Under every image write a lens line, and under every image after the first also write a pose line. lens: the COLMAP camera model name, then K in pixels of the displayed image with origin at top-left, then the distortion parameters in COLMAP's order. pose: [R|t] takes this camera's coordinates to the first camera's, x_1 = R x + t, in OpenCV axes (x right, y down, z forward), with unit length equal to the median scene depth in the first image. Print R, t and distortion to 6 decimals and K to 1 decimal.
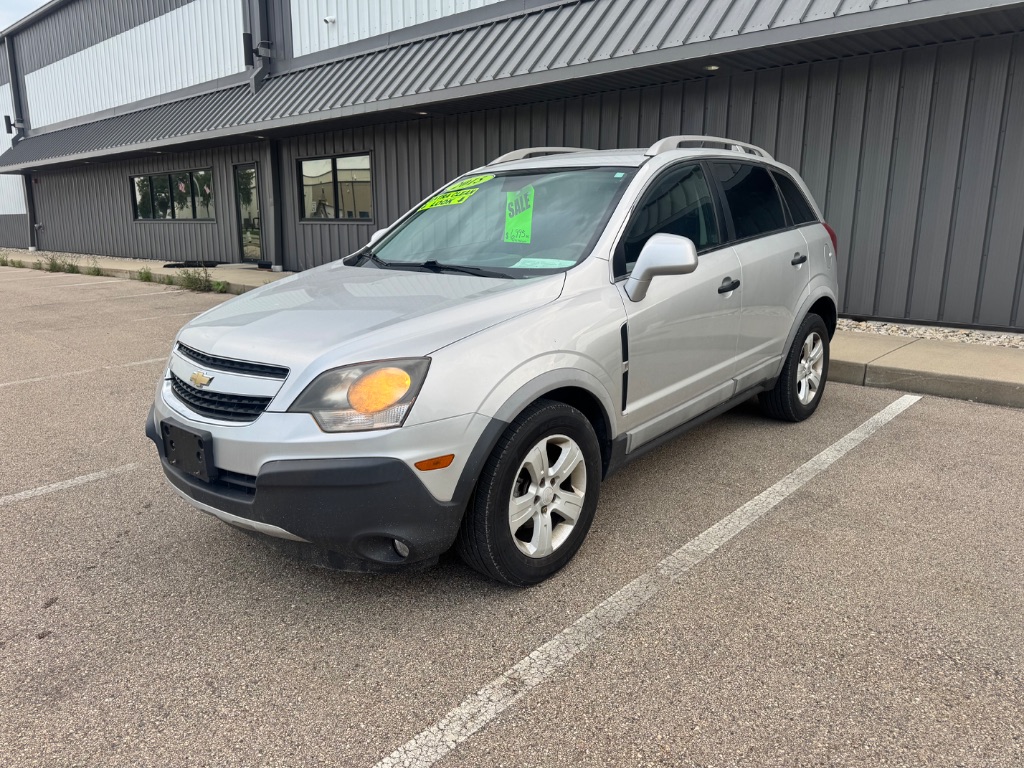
lens RADIAL K [[723.7, 0, 508.8], [0, 723.7, 382.8], [0, 0, 1]] dist [0.016531, -0.019163]
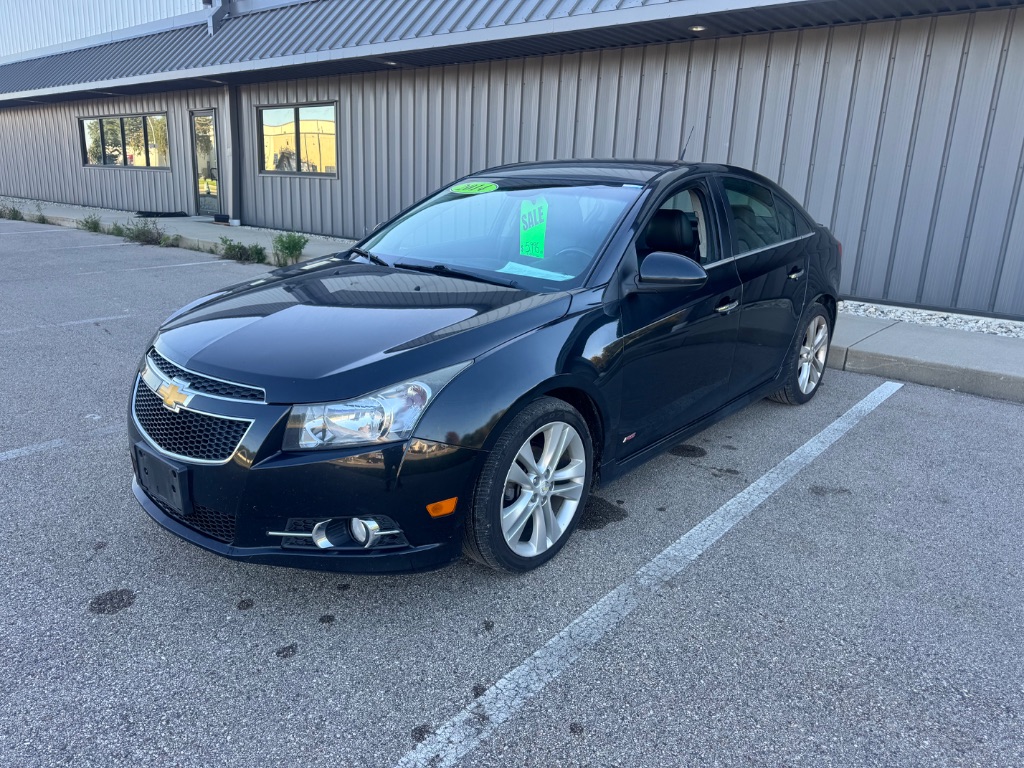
lens RADIAL K [[723.7, 0, 507.1], [0, 723.7, 379.6], [0, 0, 1]] dist [0.016531, -0.019163]
pose [[0.998557, 0.026203, 0.046883, -0.006172], [-0.028380, 0.998521, 0.046374, -0.025683], [-0.045599, -0.047638, 0.997823, 0.092582]]
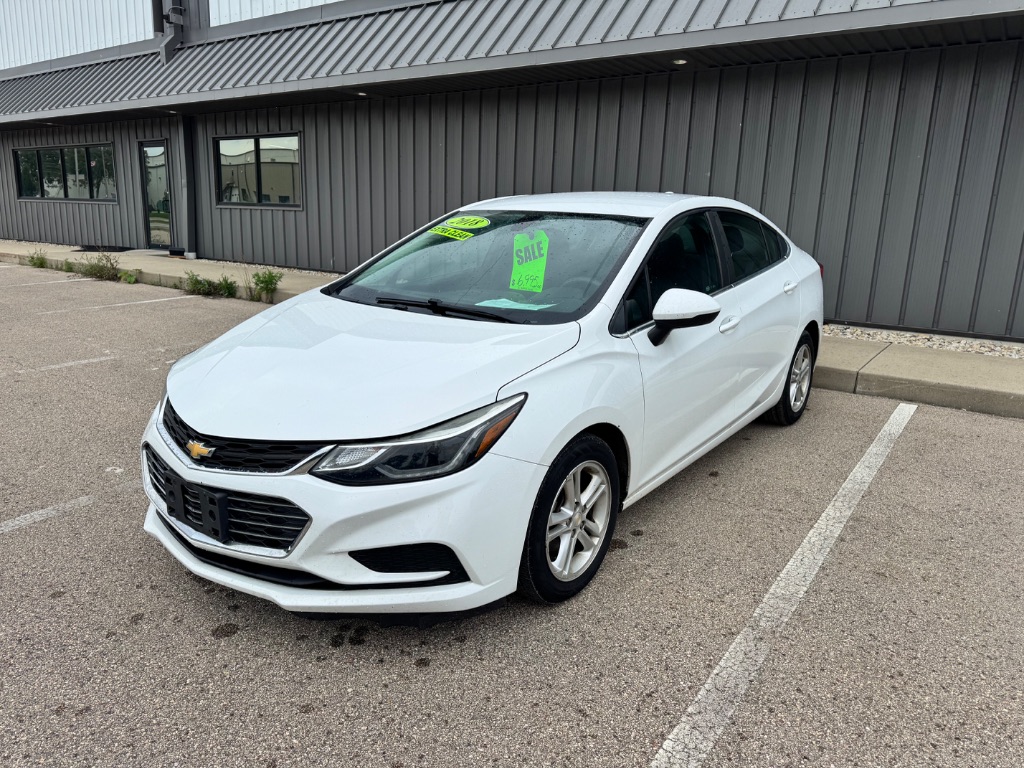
lens RADIAL K [[723.7, 0, 505.4], [0, 723.7, 384.3], [0, 0, 1]] dist [0.016531, -0.019163]
pose [[0.991803, -0.001076, 0.127769, -0.179681], [-0.000835, 0.999889, 0.014907, -0.037655], [-0.127771, -0.014891, 0.991692, 0.138654]]
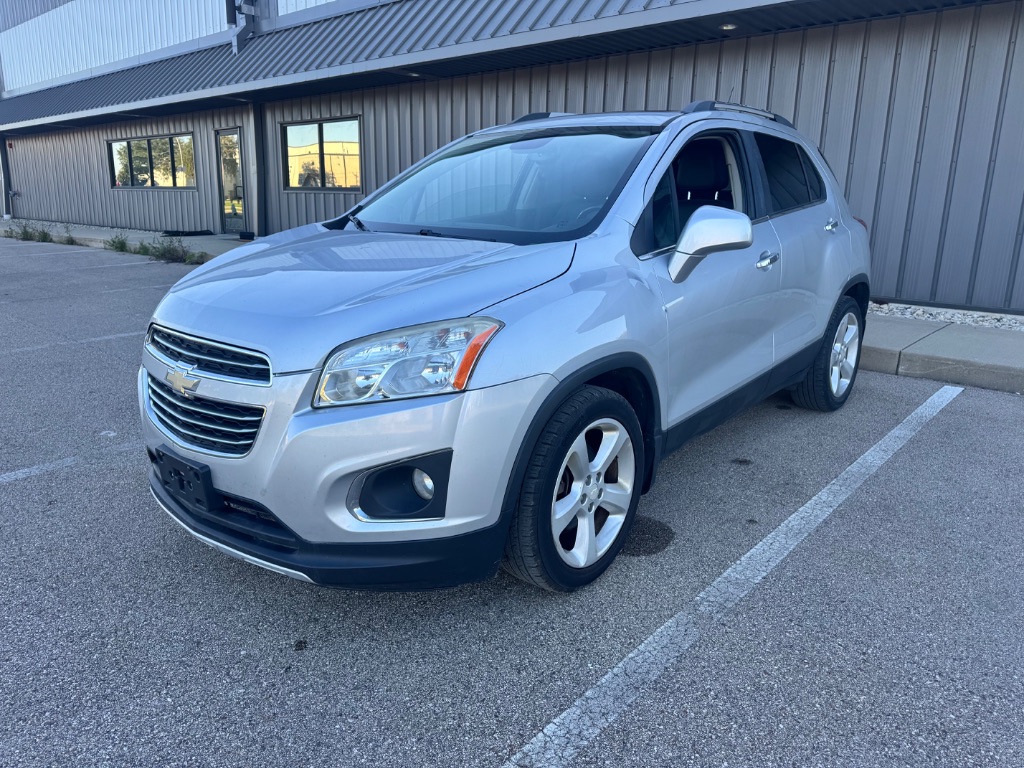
lens RADIAL K [[723.7, 0, 512.5], [0, 723.7, 378.1], [0, 0, 1]] dist [0.016531, -0.019163]
pose [[0.999763, 0.011962, 0.018204, -0.016120], [-0.012390, 0.999644, 0.023614, -0.011992], [-0.017915, -0.023834, 0.999555, 0.164218]]
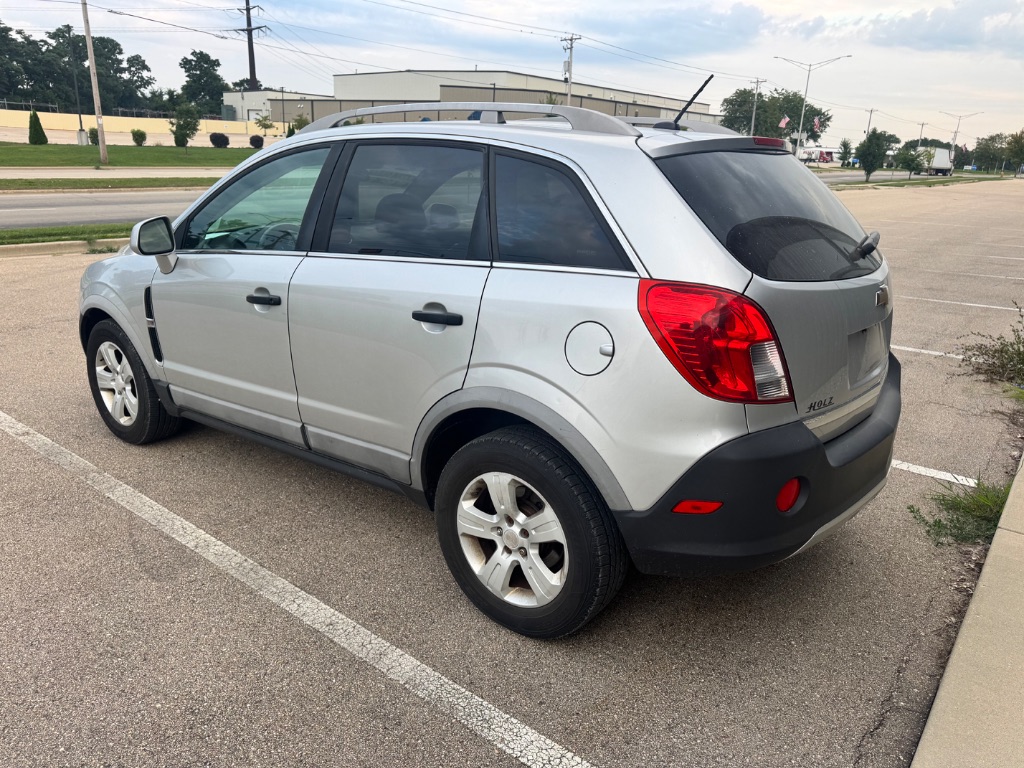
lens RADIAL K [[723.7, 0, 511.6], [0, 723.7, 381.9], [0, 0, 1]] dist [0.016531, -0.019163]
pose [[0.068129, 0.308615, -0.948744, 1.205537], [-0.257389, 0.924199, 0.282148, -0.373047], [0.963903, 0.224973, 0.142399, 1.256422]]
